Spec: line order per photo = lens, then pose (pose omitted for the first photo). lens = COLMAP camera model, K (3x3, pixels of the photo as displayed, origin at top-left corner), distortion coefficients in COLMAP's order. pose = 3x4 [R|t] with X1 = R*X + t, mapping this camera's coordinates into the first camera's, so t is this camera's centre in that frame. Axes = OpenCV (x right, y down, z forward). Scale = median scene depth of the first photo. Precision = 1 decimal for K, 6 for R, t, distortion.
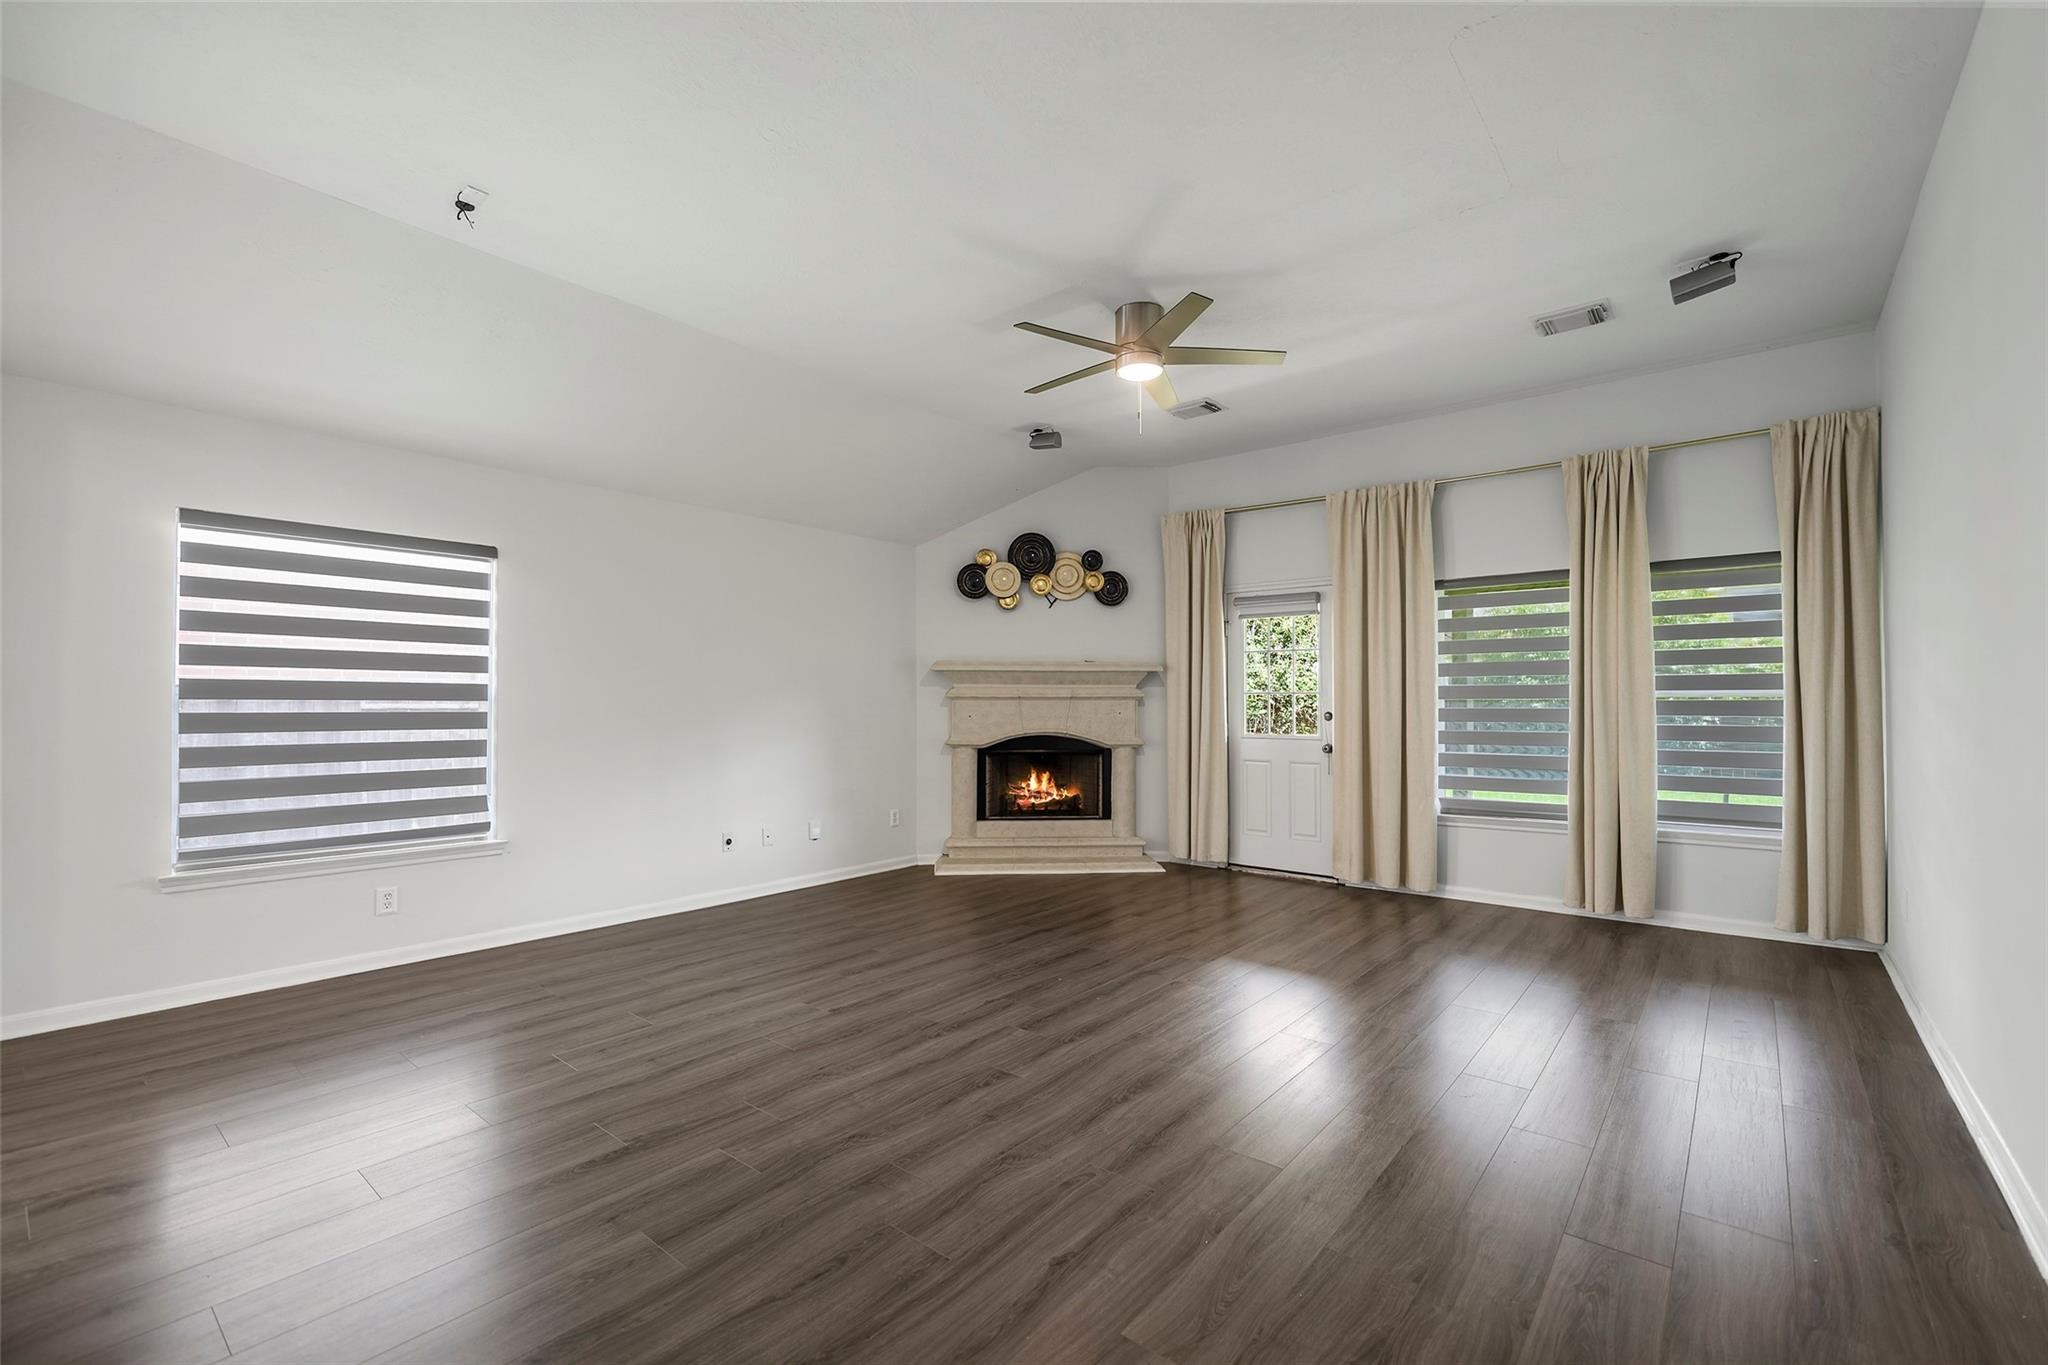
lens RADIAL K [[861.4, 0, 1025.0], [0, 861.4, 685.7], [0, 0, 1]] dist [-0.015865, 0.001683]
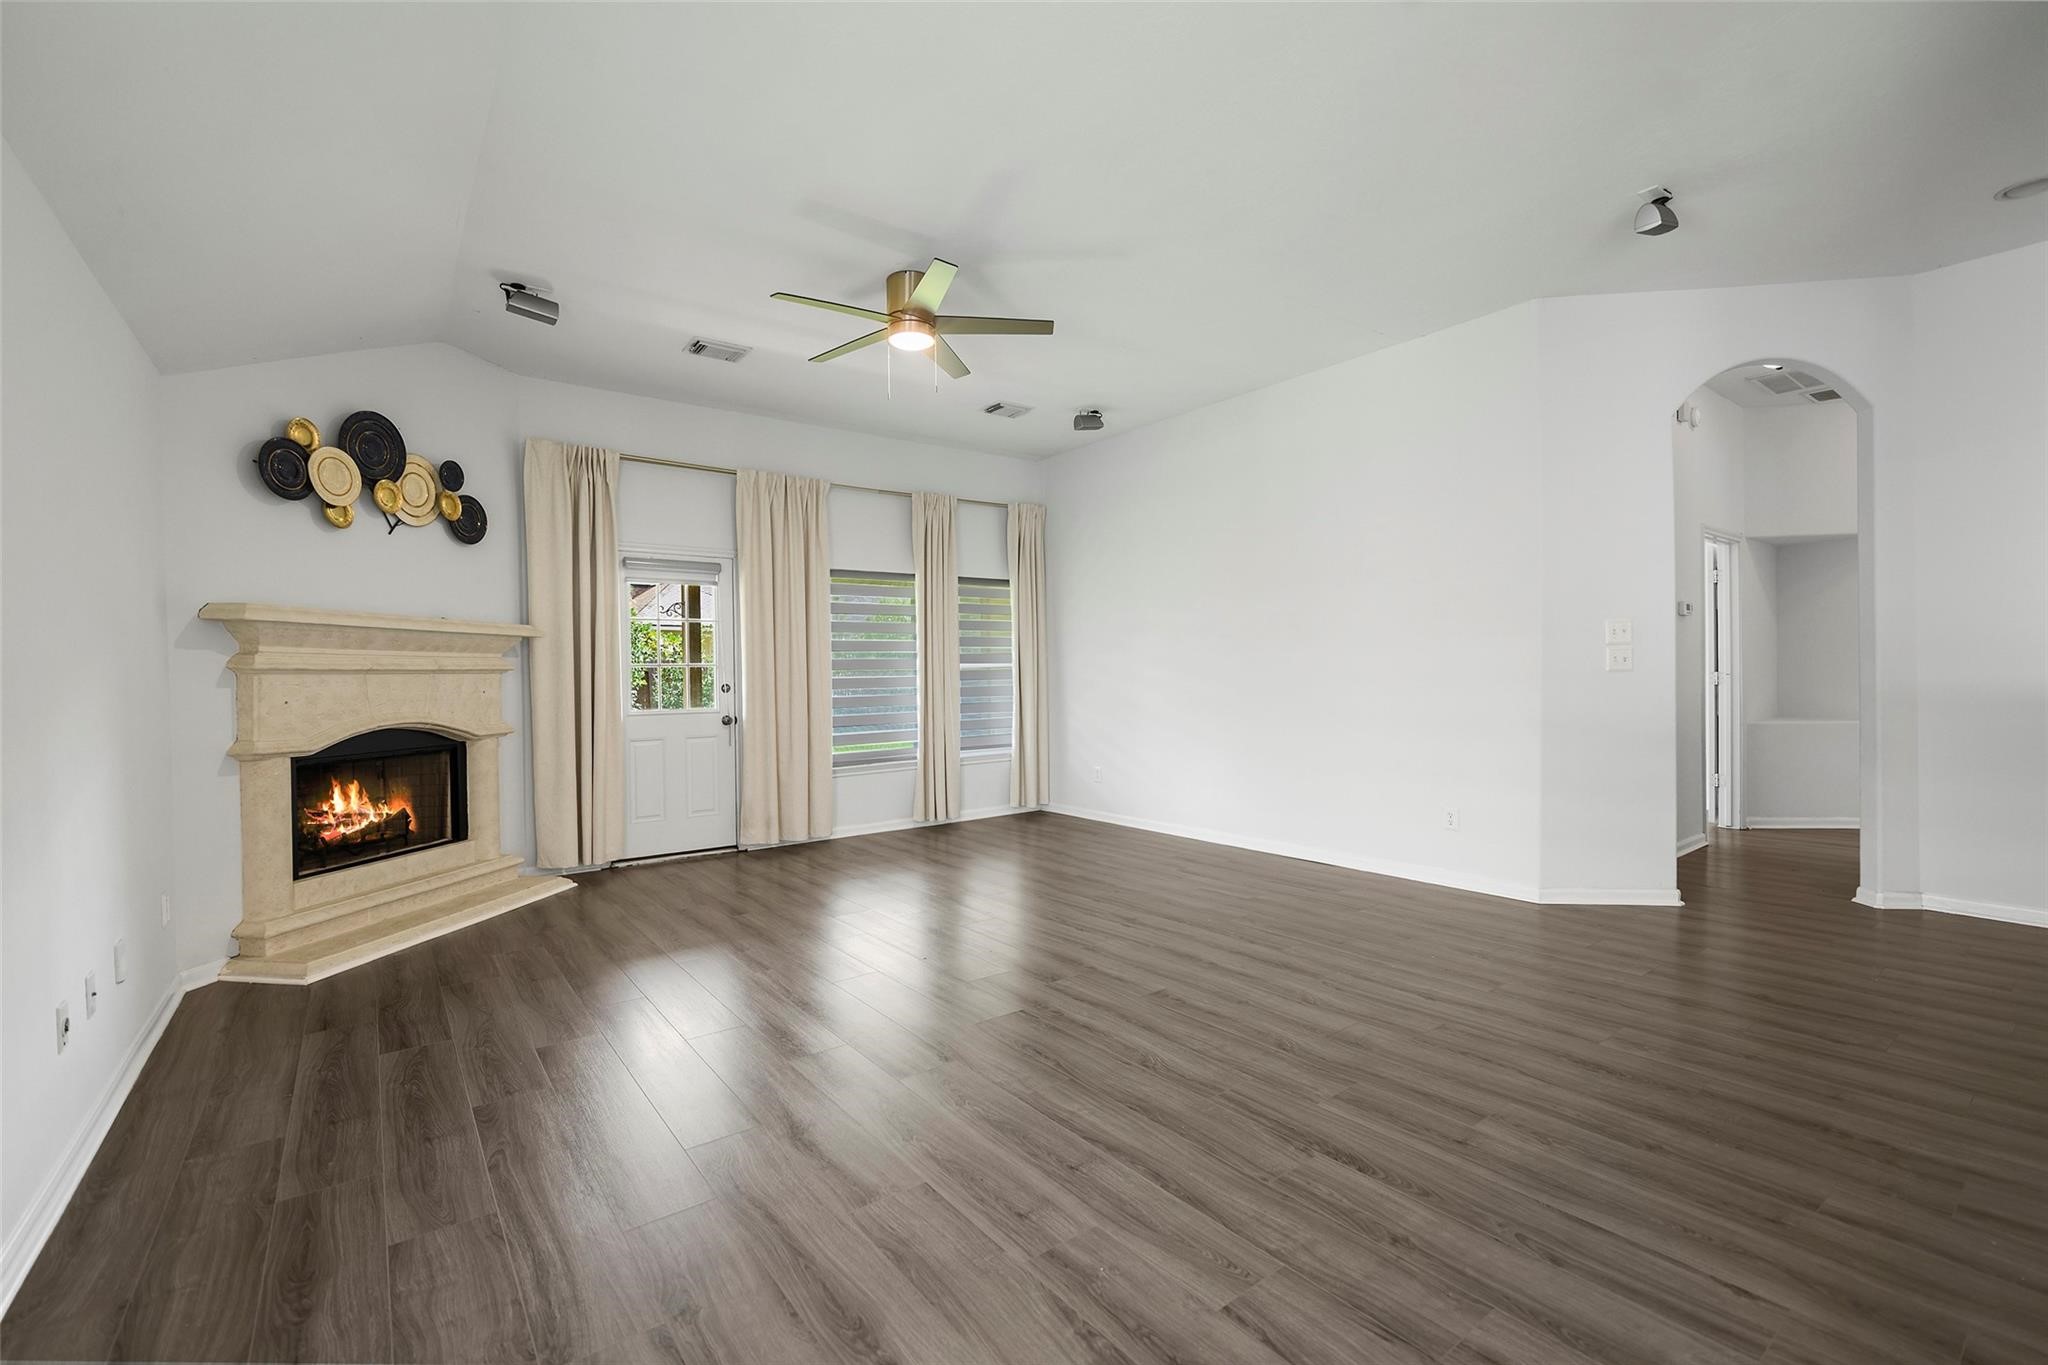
lens RADIAL K [[861.4, 0, 1003.9], [0, 861.4, 686.7], [0, 0, 1]] dist [-0.015865, 0.001683]
pose [[0.257024, -0.019019, 0.966218, -0.508598], [-0.009793, 0.999704, 0.022283, 0.008205], [-0.966355, -0.015189, 0.256762, 0.392470]]
